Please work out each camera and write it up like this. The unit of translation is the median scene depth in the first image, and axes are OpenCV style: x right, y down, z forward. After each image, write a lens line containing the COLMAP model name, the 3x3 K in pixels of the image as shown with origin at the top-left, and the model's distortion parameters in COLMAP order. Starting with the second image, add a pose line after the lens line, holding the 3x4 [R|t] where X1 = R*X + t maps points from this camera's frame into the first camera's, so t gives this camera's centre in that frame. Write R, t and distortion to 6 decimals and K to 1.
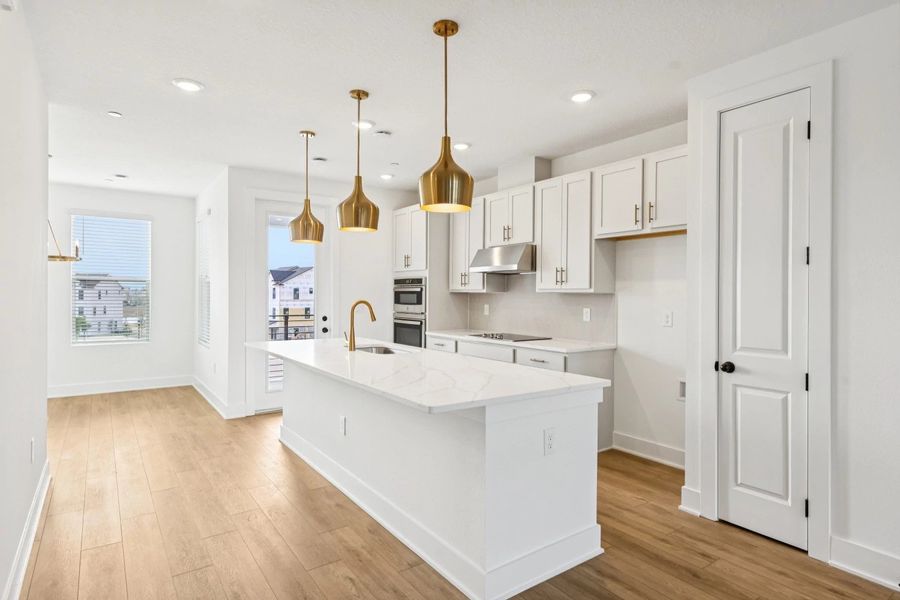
lens RADIAL K [[490.3, 0, 449.3], [0, 490.3, 292.7], [0, 0, 1]] dist [0.000095, -0.000022]
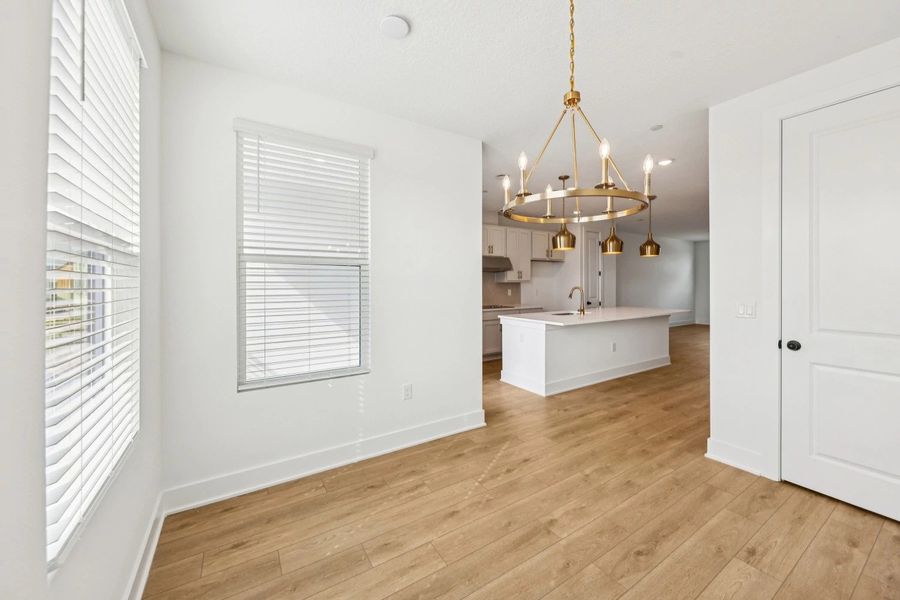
lens RADIAL K [[338.7, 0, 444.3], [0, 338.7, 284.9], [0, 0, 1]] dist [0.000675, -0.000037]
pose [[0.058809, -0.007774, 0.998239, -1.284200], [-0.001316, 0.999968, 0.007865, -0.000439], [-0.998268, -0.001776, 0.058797, 1.244141]]
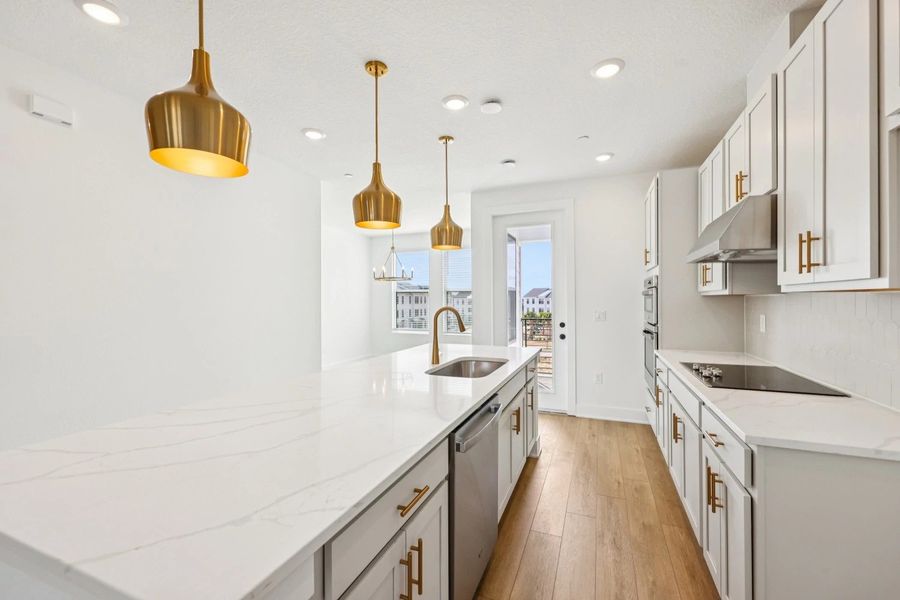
lens RADIAL K [[364.9, 0, 450.0], [0, 364.9, 300.0], [0, 0, 1]] dist [0.001334, 0.000139]
pose [[0.539649, -0.007424, -0.841858, 0.323946], [0.008716, 0.999957, -0.003232, 0.005143], [0.841845, -0.005593, 0.539690, 0.573498]]
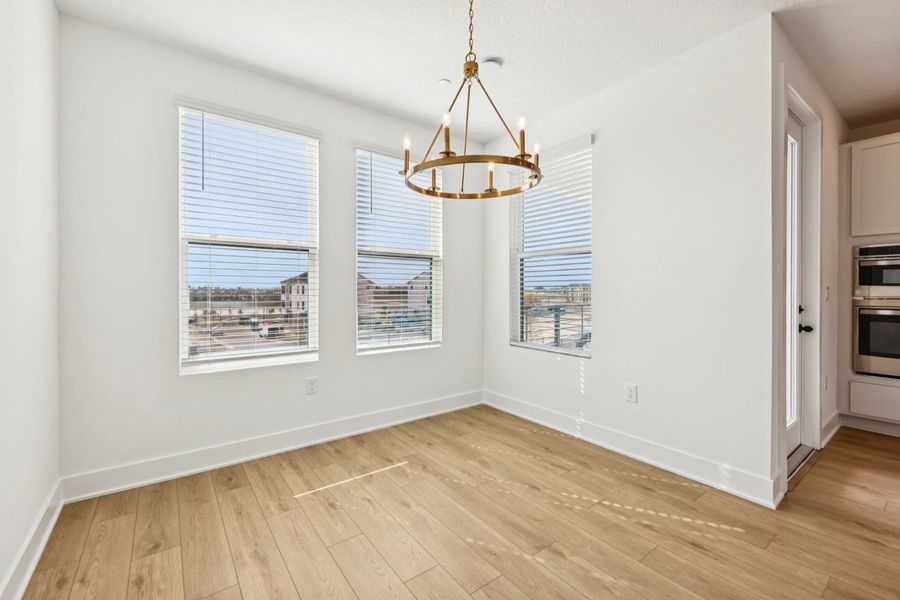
lens RADIAL K [[370.5, 0, 447.4], [0, 370.5, 294.4], [0, 0, 1]] dist [0.000540, -0.000098]
pose [[0.999593, -0.007550, 0.027494, -0.967342], [0.007081, 0.999828, 0.017119, 0.031939], [-0.027619, -0.016918, 0.999475, 0.755062]]
